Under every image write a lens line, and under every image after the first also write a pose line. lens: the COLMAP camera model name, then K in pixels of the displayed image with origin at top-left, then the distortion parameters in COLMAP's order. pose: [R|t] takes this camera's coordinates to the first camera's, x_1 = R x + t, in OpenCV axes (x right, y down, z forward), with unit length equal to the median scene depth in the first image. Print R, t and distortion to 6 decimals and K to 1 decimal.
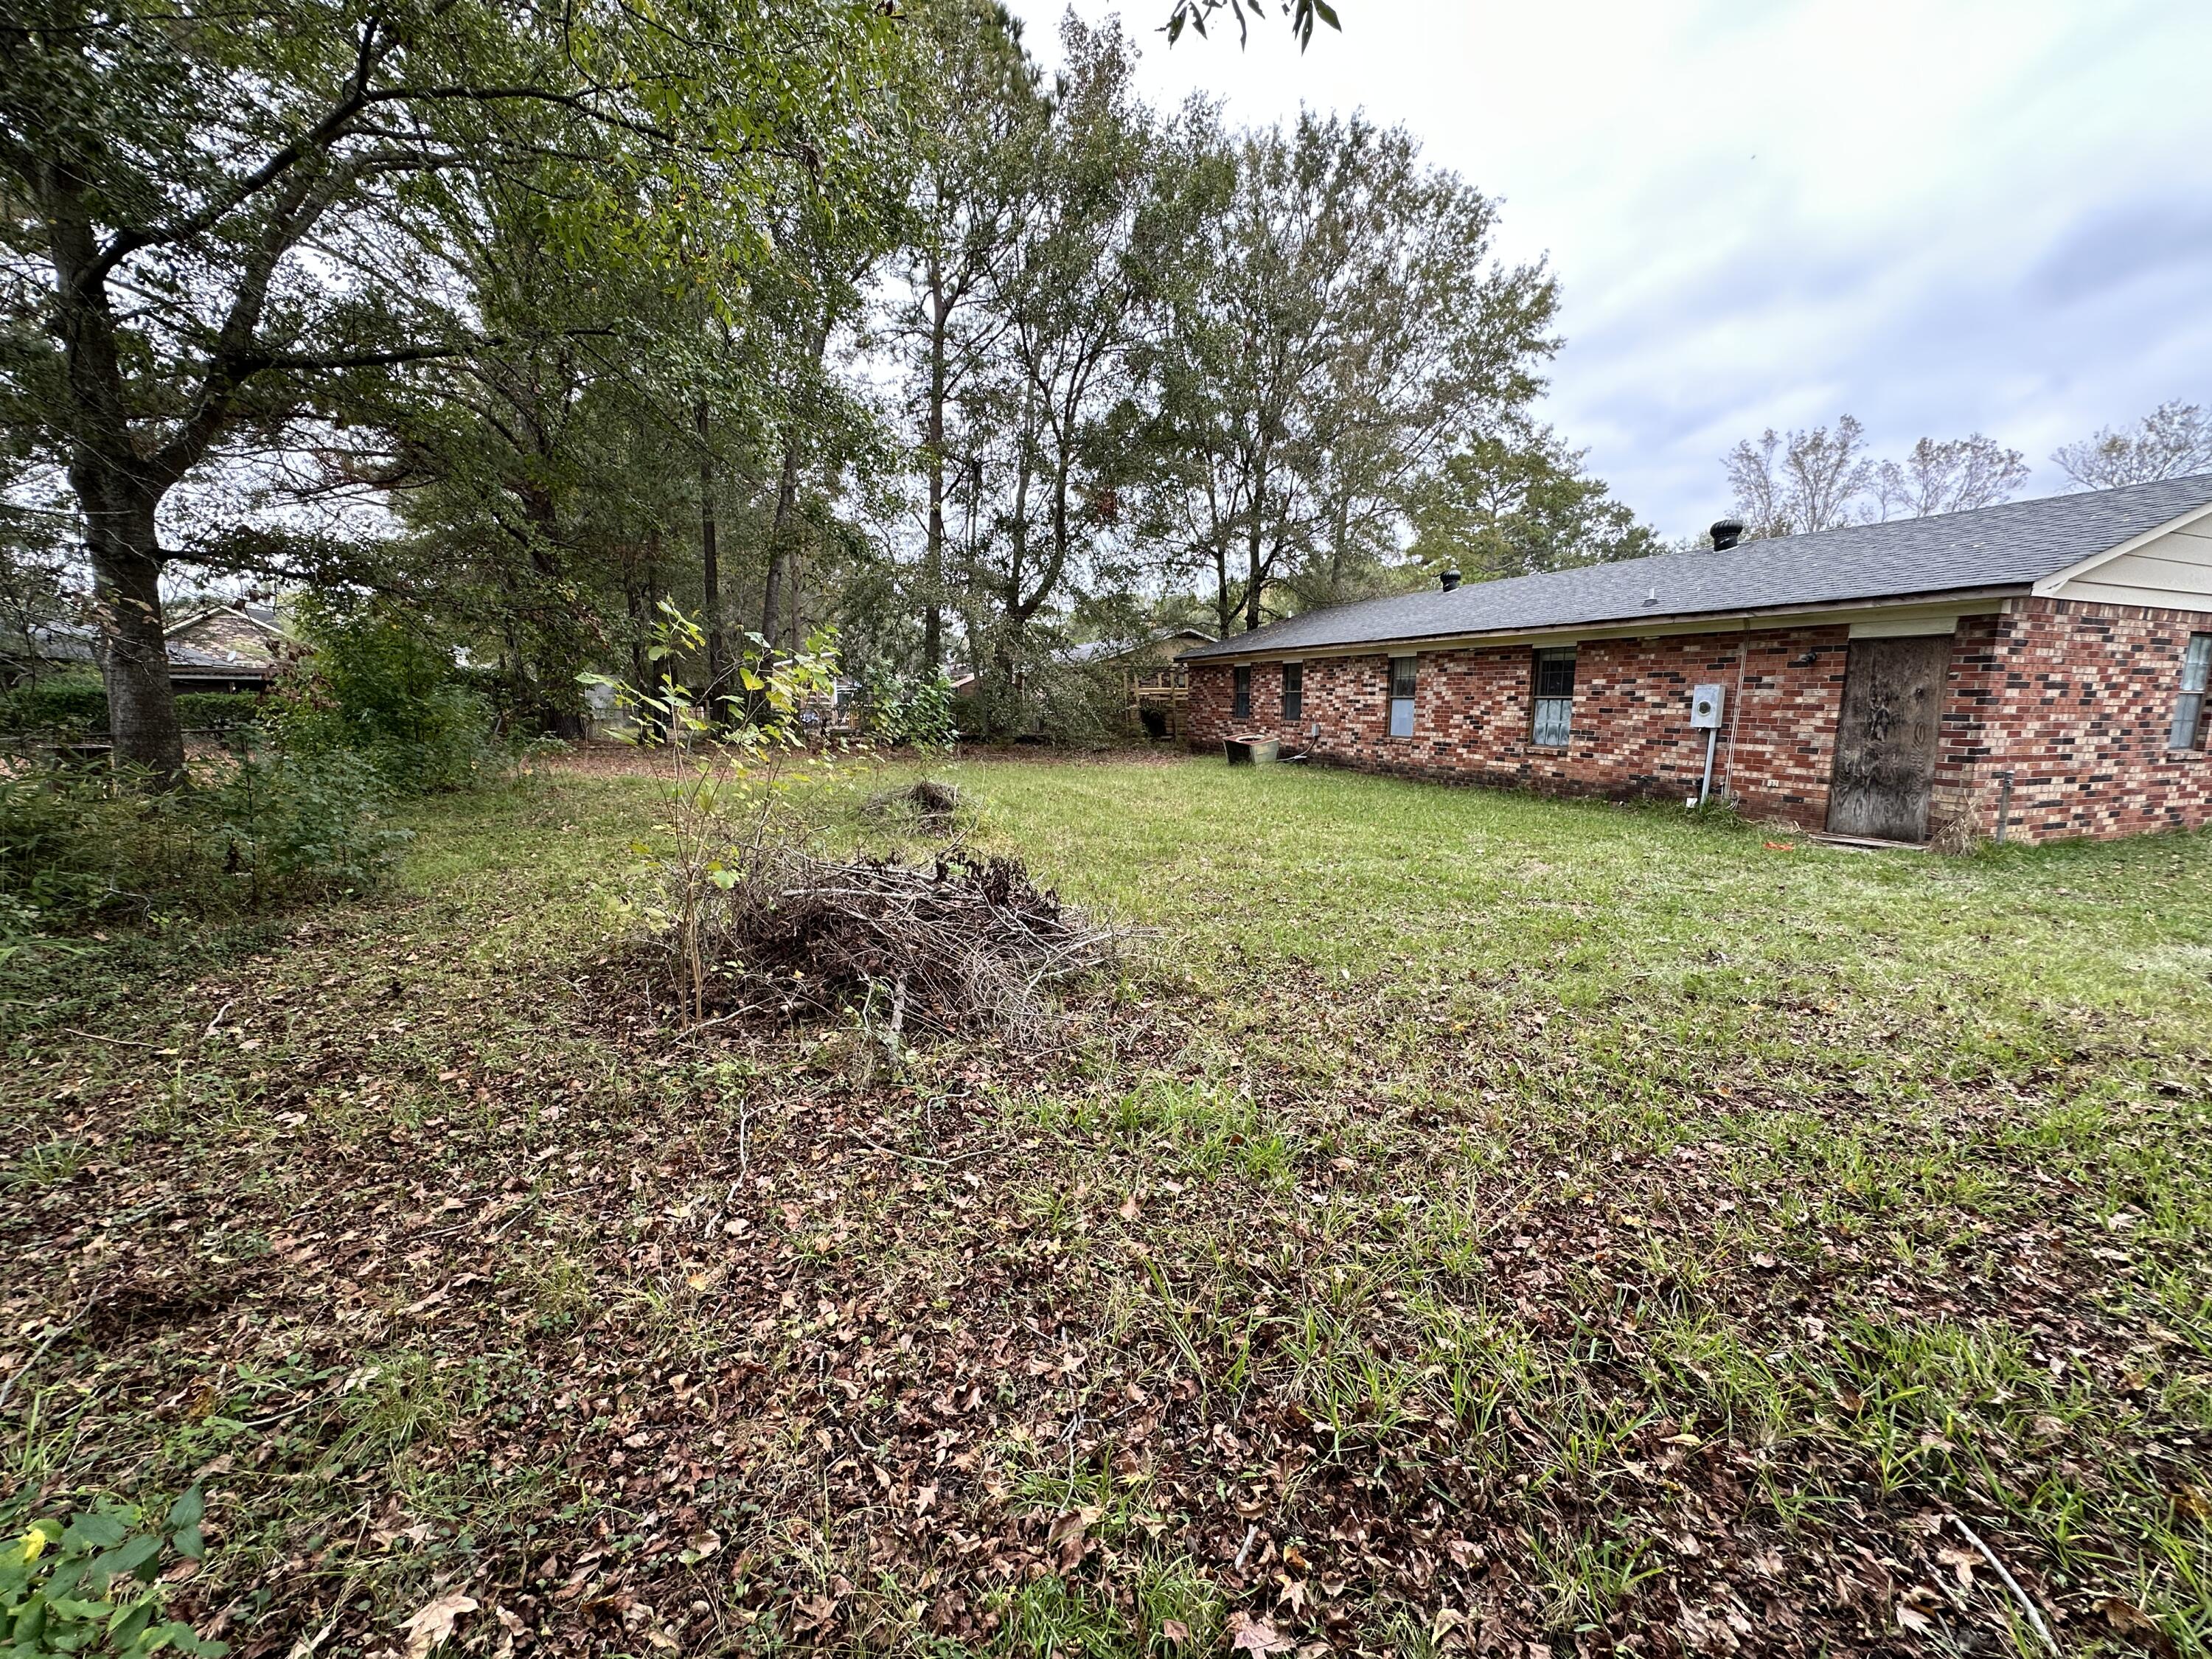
lens RADIAL K [[881.6, 0, 1102.4], [0, 881.6, 832.9], [0, 0, 1]] dist [-0.006123, 0.001013]
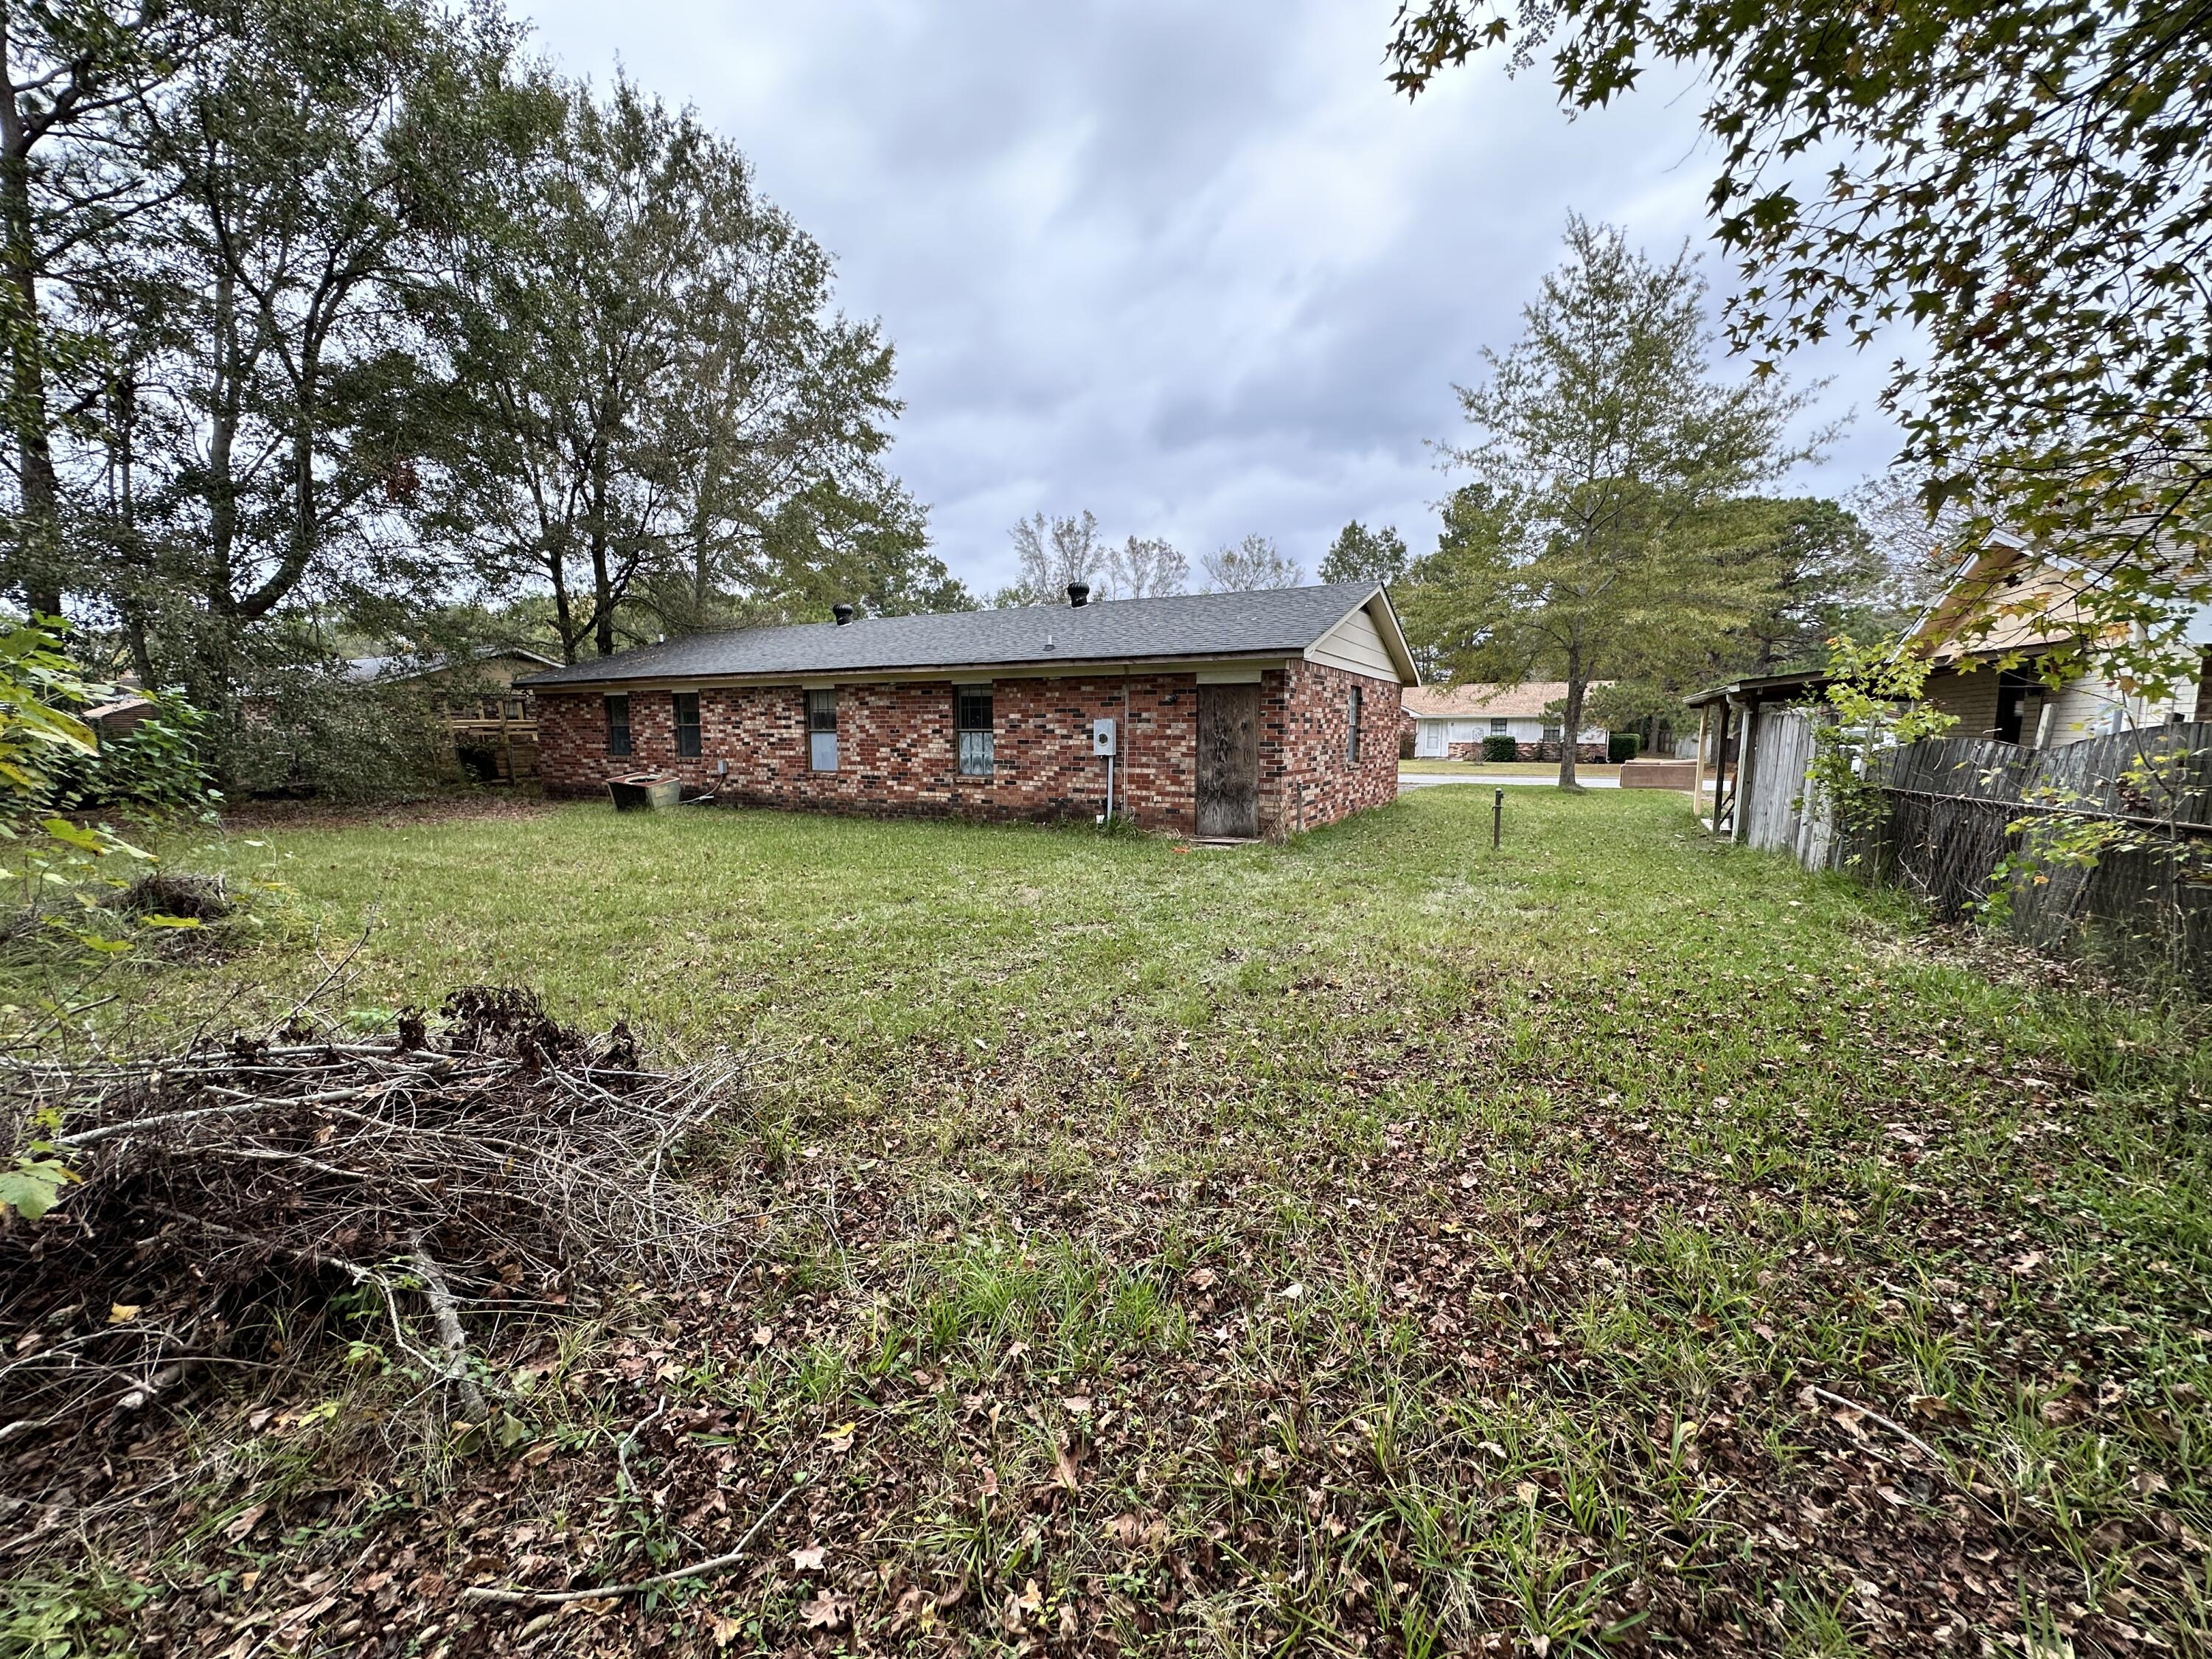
lens RADIAL K [[881.6, 0, 1107.6], [0, 881.6, 831.2], [0, 0, 1]] dist [-0.006123, 0.001013]
pose [[0.756021, -0.081074, 0.649507, -0.068013], [0.104324, 0.994540, 0.002709, -0.015719], [-0.646180, 0.065711, 0.760351, 0.076148]]
